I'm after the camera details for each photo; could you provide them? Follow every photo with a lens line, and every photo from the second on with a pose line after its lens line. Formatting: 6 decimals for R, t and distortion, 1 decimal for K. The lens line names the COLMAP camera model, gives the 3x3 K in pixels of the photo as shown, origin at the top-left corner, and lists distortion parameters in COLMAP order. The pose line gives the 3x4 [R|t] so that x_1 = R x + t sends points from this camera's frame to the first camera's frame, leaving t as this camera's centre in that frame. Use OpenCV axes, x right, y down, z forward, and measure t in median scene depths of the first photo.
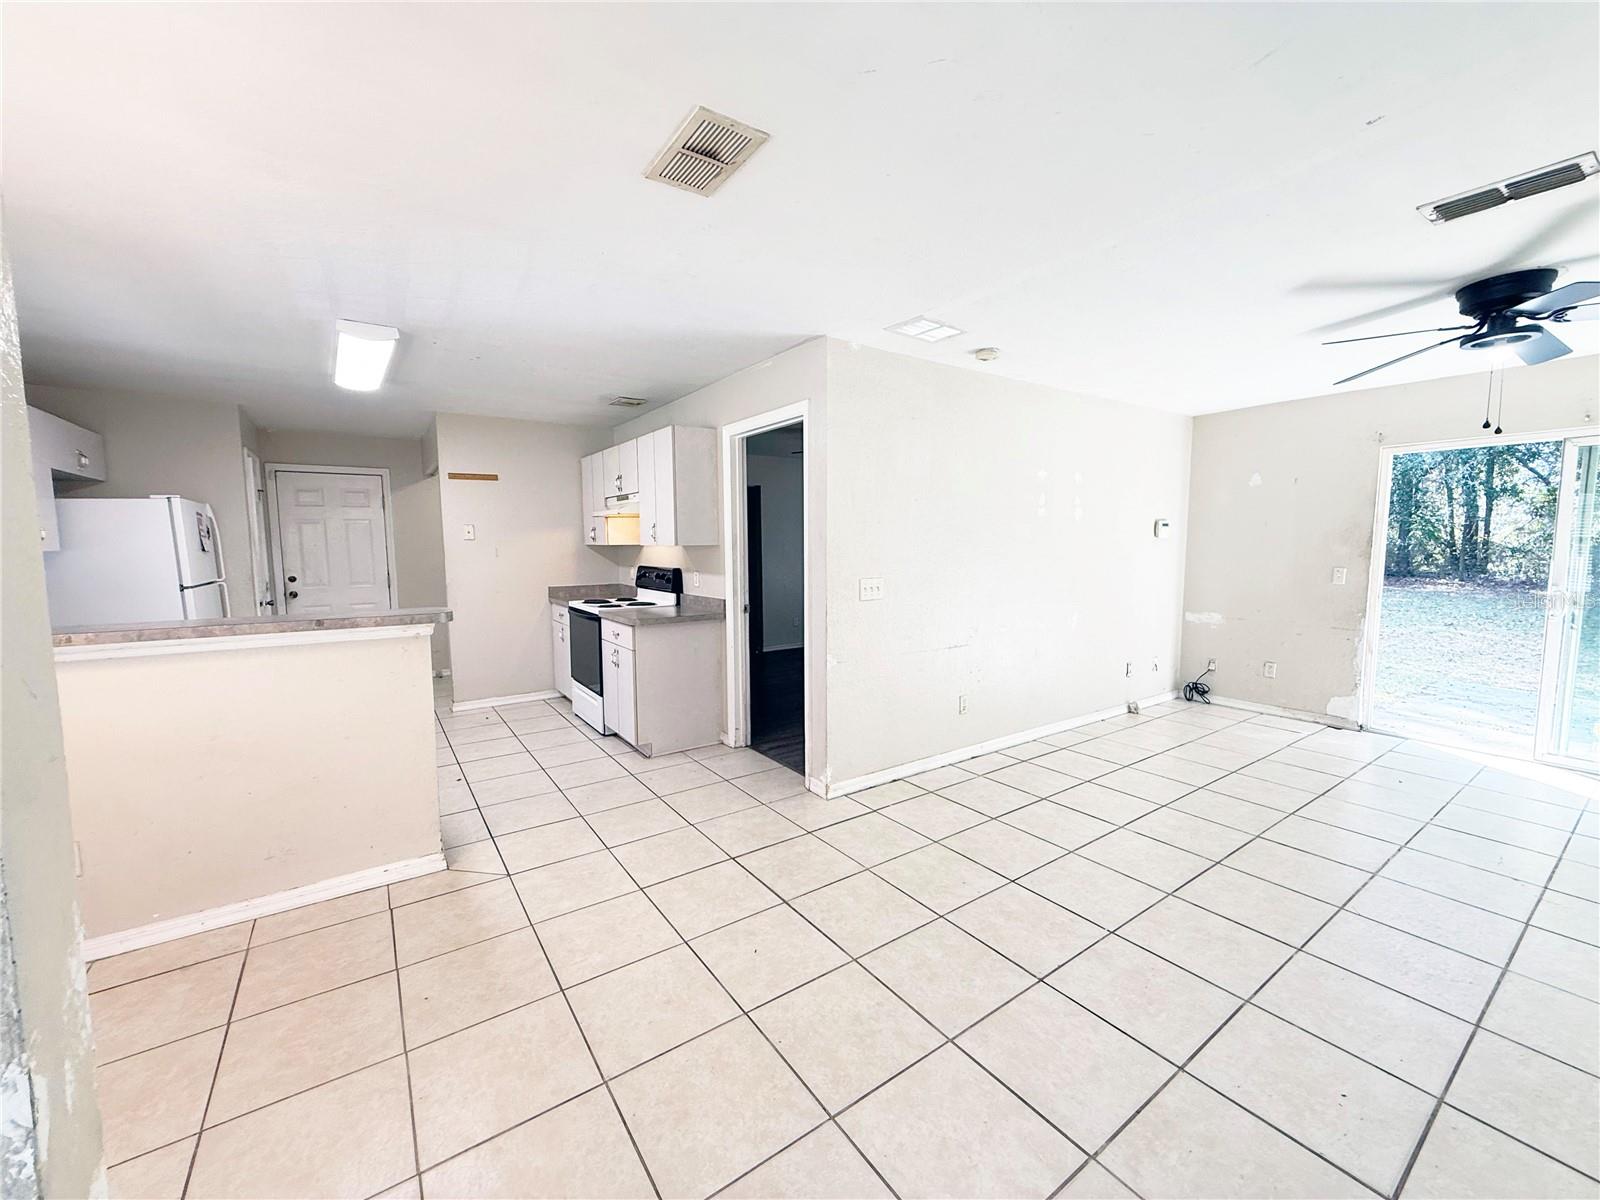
lens RADIAL K [[638.4, 0, 799.6], [0, 638.4, 599.3], [0, 0, 1]] dist [-0.000274, 0.000113]
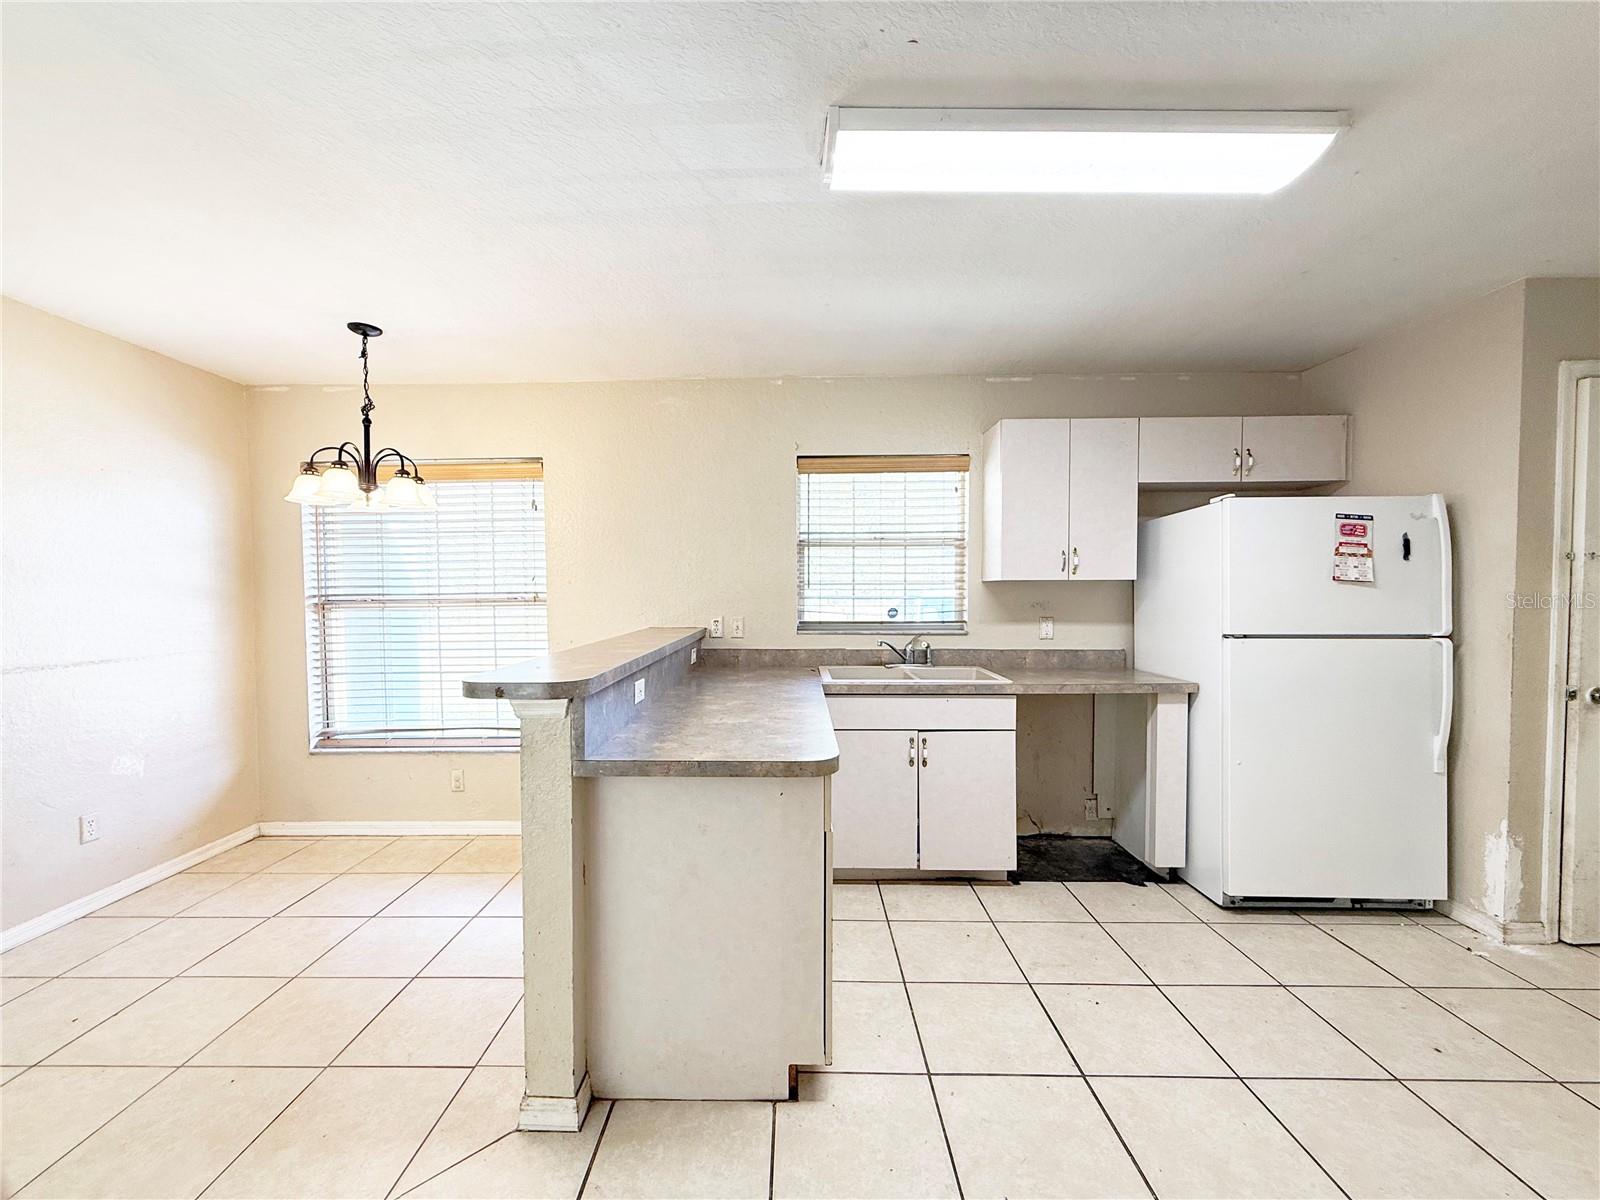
lens RADIAL K [[655.0, 0, 782.8], [0, 655.0, 612.1], [0, 0, 1]] dist [0.001450, 0.000047]
pose [[-0.583986, 0.035956, -0.810967, -0.148214], [-0.065183, 0.993716, 0.090997, -0.068846], [0.809142, 0.106002, -0.577973, 0.950337]]
